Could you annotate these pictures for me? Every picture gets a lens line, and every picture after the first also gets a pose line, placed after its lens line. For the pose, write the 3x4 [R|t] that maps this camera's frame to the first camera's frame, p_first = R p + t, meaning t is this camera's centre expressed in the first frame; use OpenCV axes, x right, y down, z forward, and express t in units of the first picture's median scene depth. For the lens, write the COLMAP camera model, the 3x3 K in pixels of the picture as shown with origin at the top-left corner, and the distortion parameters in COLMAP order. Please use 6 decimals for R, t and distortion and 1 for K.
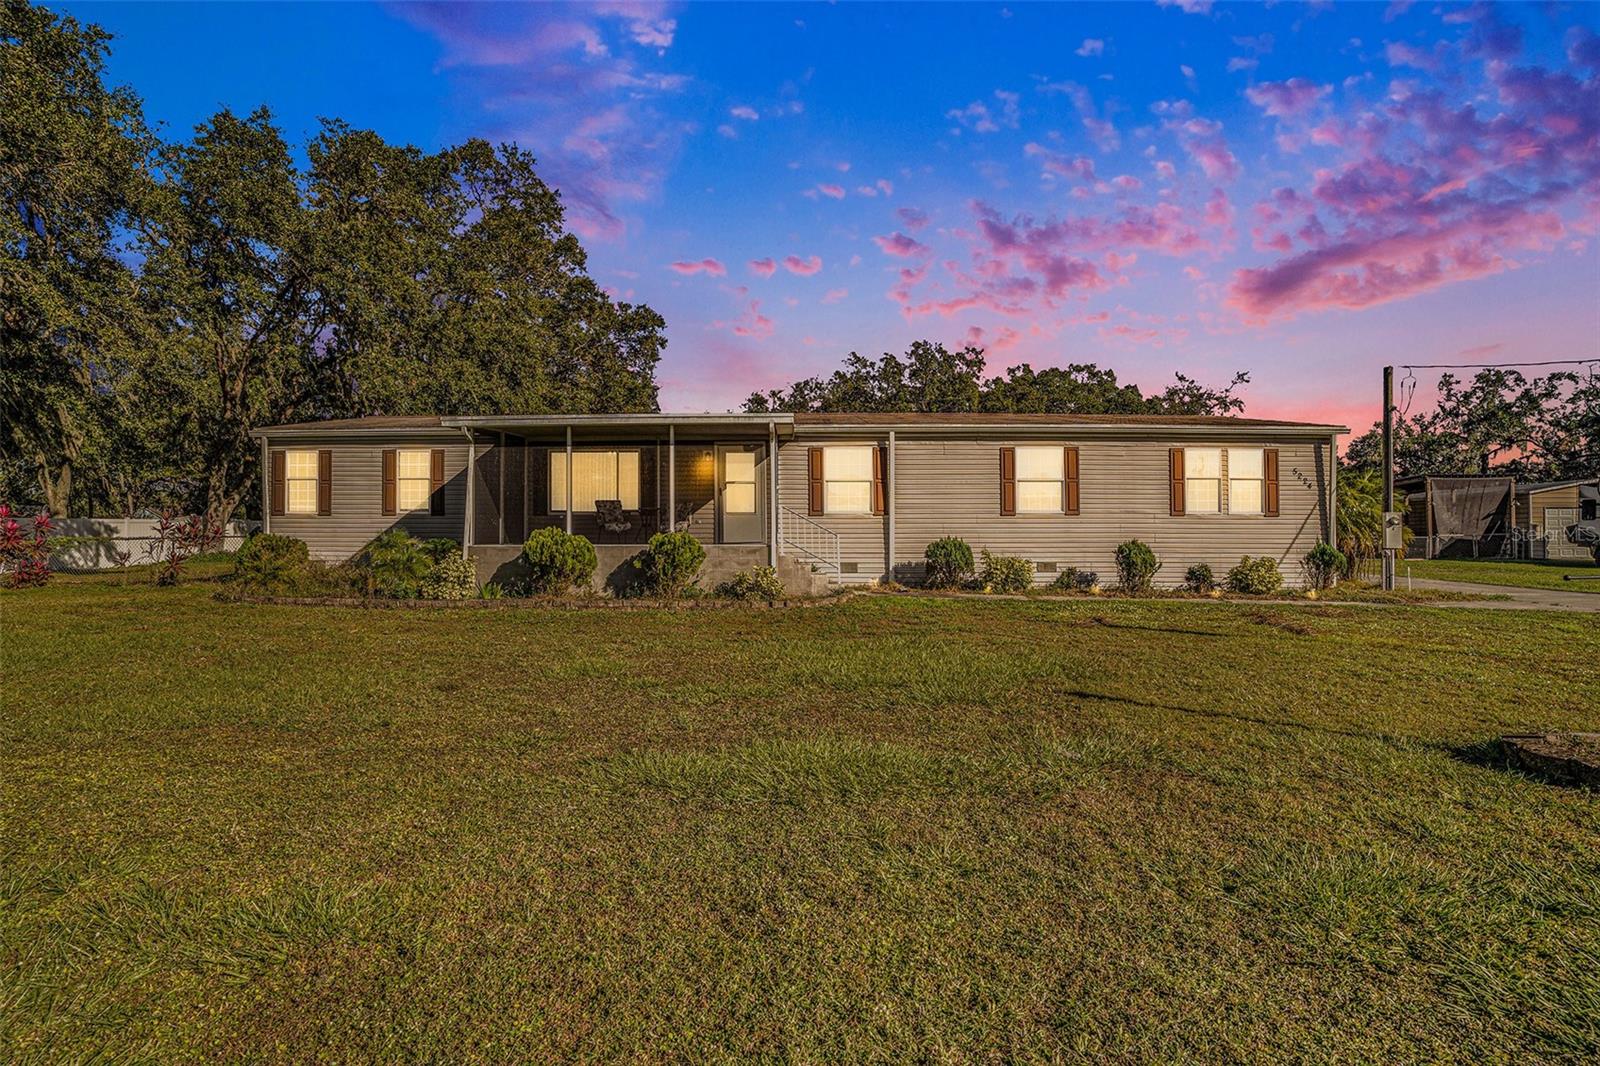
lens RADIAL K [[859.5, 0, 800.0], [0, 859.5, 537.8], [0, 0, 1]] dist [-0.034997, -0.000085]
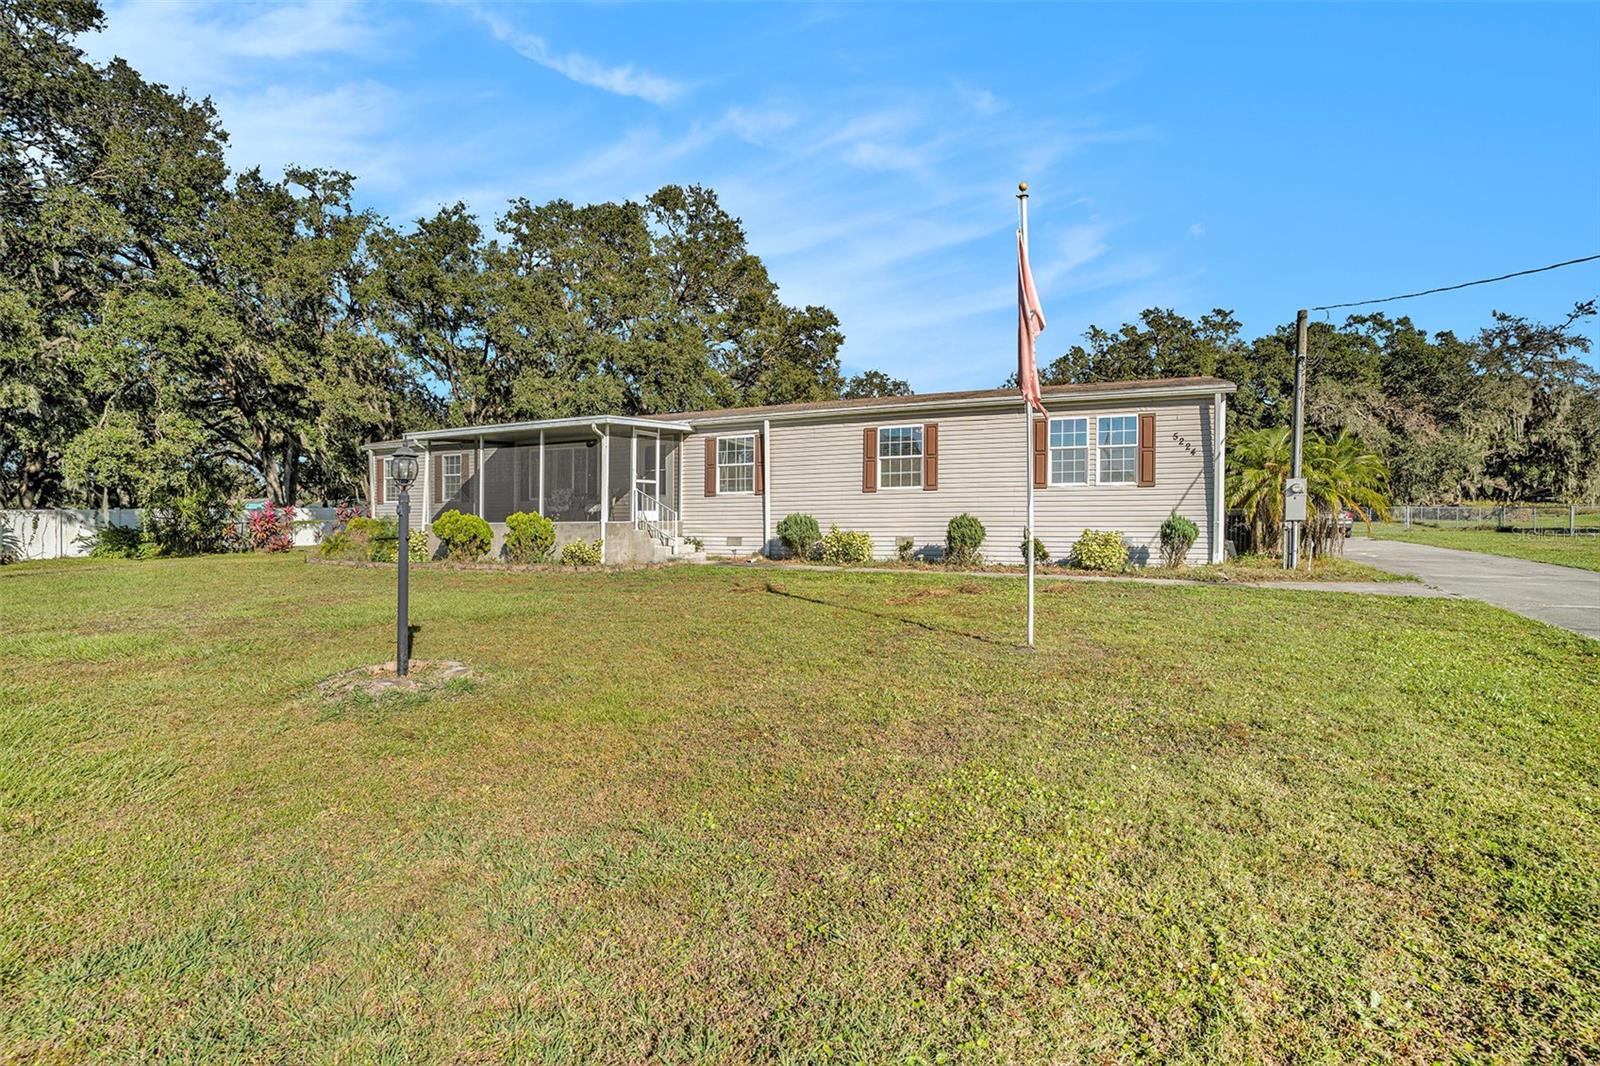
lens RADIAL K [[810.6, 0, 808.3], [0, 810.6, 537.4], [0, 0, 1]] dist [-0.034599, 0.008258]
pose [[0.916456, -0.000616, -0.400135, 0.574479], [0.011627, 0.999618, 0.025090, 0.003959], [0.399967, -0.027646, 0.916113, 0.043902]]
